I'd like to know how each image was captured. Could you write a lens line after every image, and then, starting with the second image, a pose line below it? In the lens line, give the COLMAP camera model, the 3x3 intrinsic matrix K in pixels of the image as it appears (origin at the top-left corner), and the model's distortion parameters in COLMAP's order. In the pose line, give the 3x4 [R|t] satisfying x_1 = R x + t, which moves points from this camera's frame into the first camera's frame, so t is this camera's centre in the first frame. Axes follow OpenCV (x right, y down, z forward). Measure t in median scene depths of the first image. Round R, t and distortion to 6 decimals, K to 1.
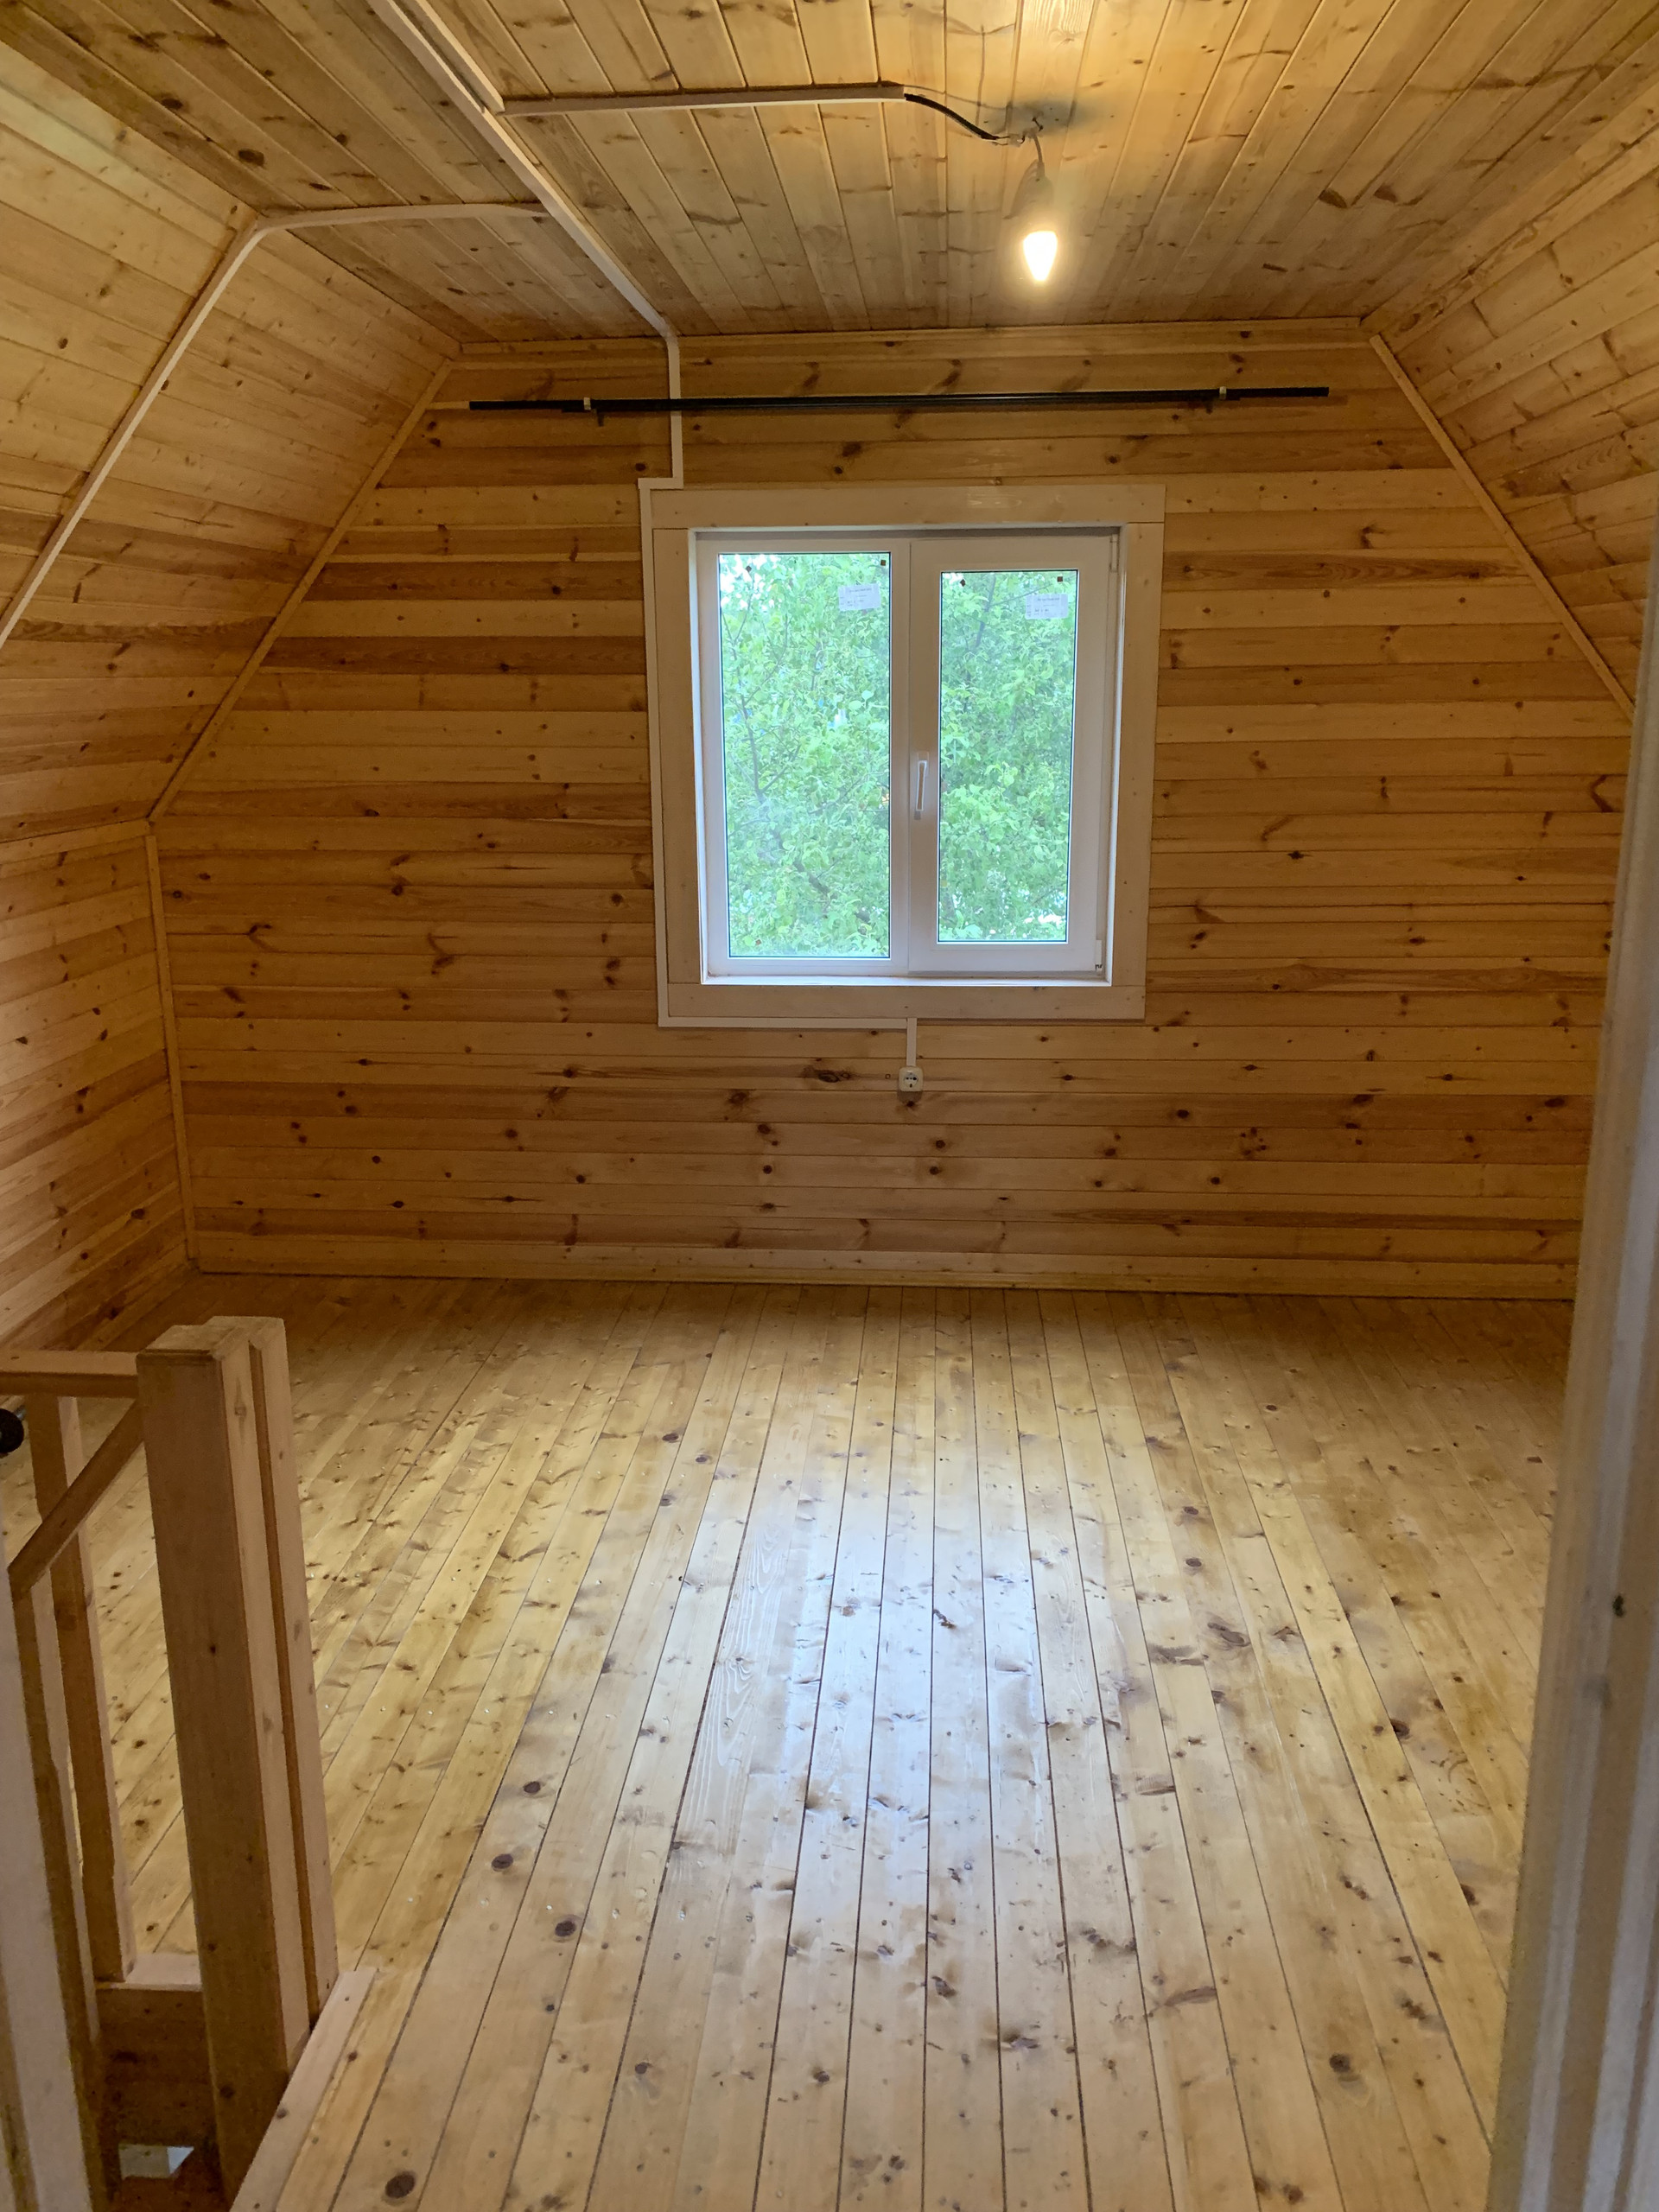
lens RADIAL K [[1706.0, 0, 833.5], [0, 1706.0, 1117.4], [0, 0, 1]] dist [0.062164, -0.062589]
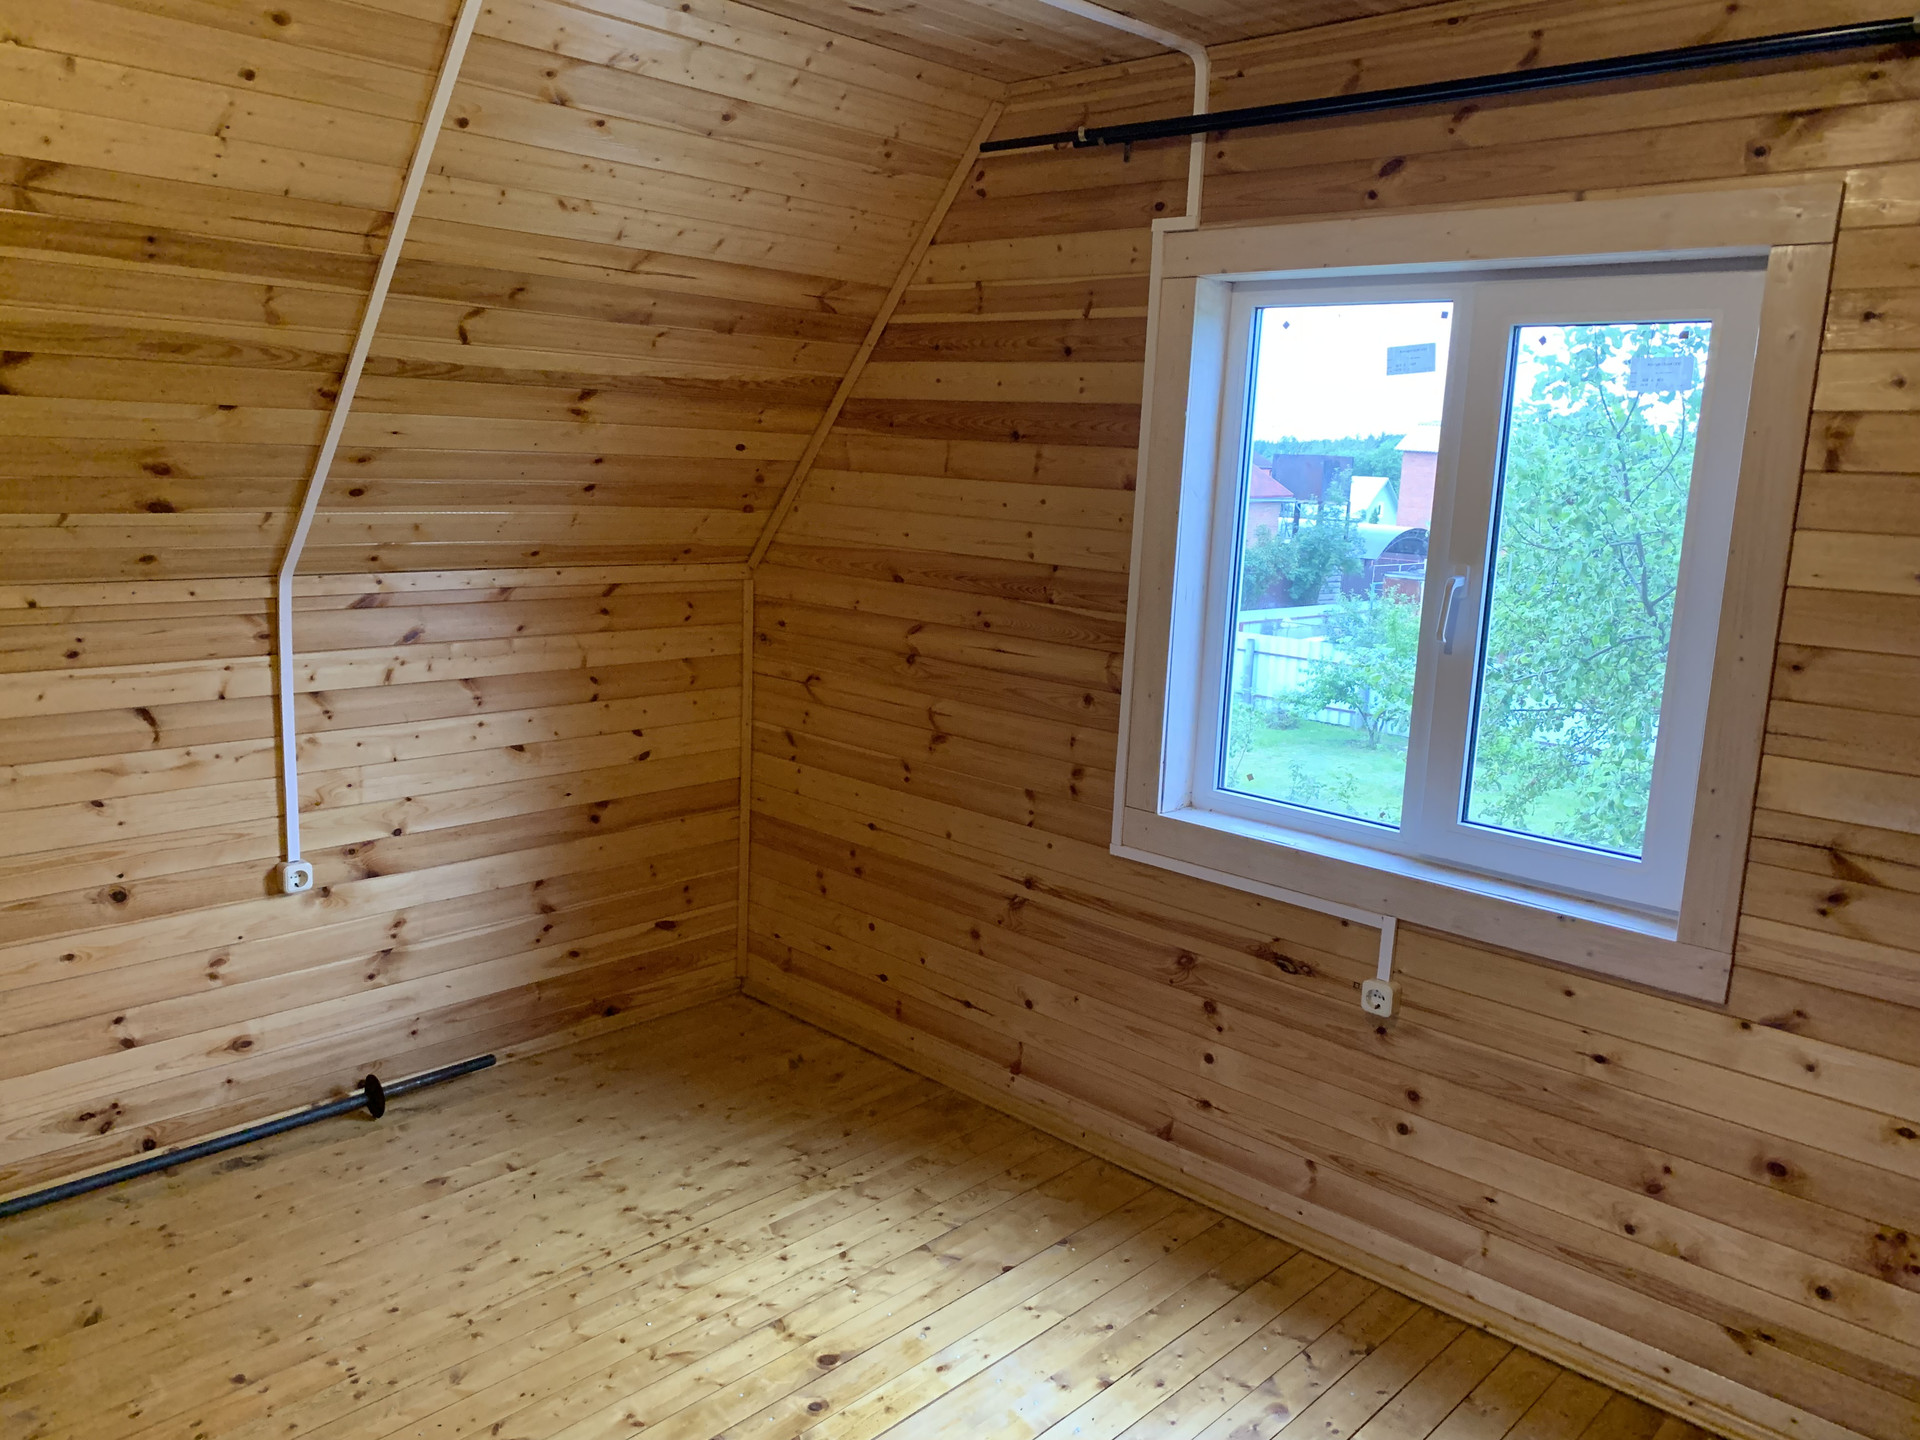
lens RADIAL K [[1480.8, 0, 961.9], [0, 1480.8, 738.6], [0, 0, 1]] dist [0.062164, -0.062589]
pose [[0.779376, 0.163069, -0.604964, 0.287287], [-0.206595, 0.978423, -0.002422, -0.096426], [0.591516, 0.126871, 0.796249, 0.376366]]
